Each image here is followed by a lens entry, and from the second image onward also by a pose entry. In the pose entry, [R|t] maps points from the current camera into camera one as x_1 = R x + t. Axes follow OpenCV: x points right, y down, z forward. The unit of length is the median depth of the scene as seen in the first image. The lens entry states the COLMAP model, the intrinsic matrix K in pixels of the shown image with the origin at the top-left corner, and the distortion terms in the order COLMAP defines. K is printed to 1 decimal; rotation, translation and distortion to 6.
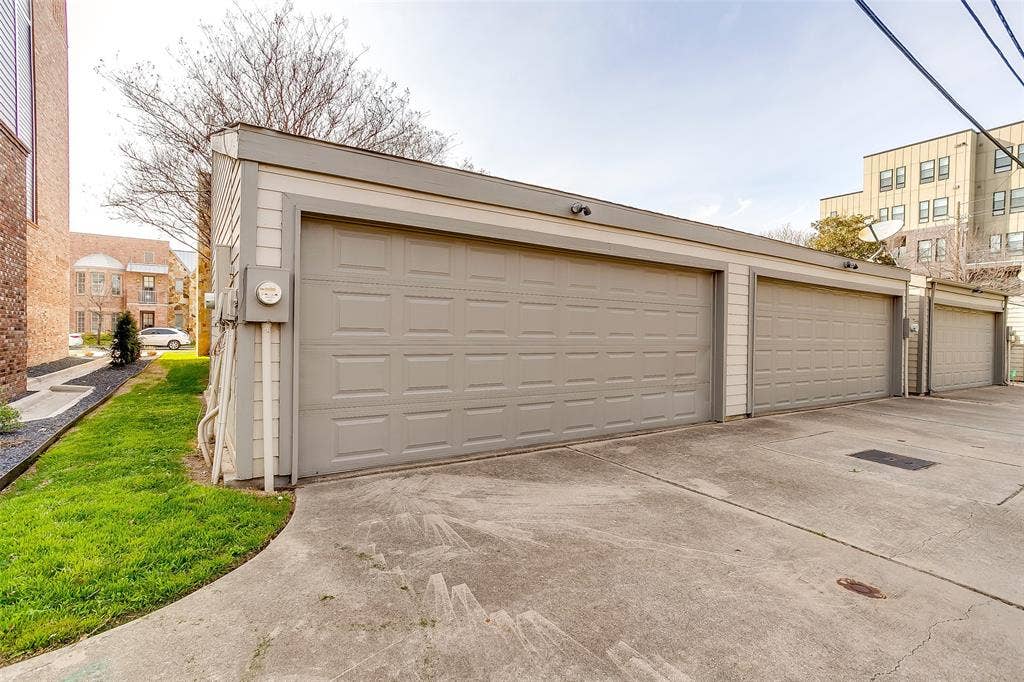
lens RADIAL K [[491.8, 0, 511.6], [0, 491.8, 338.3], [0, 0, 1]] dist [0.001381, 0.002582]
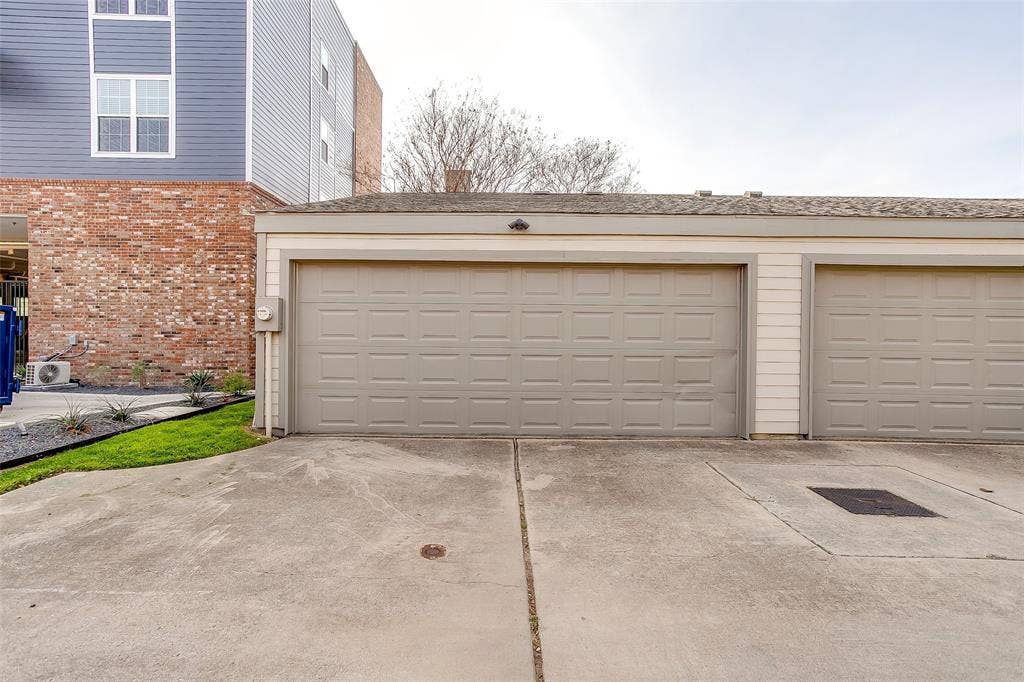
lens RADIAL K [[512.3, 0, 518.2], [0, 512.3, 342.4], [0, 0, 1]] dist [-0.040101, 0.024349]
pose [[0.836973, 0.003685, -0.547232, 1.071971], [-0.002119, 0.999992, 0.003493, -0.003289], [0.547240, -0.001764, 0.836974, 0.056912]]
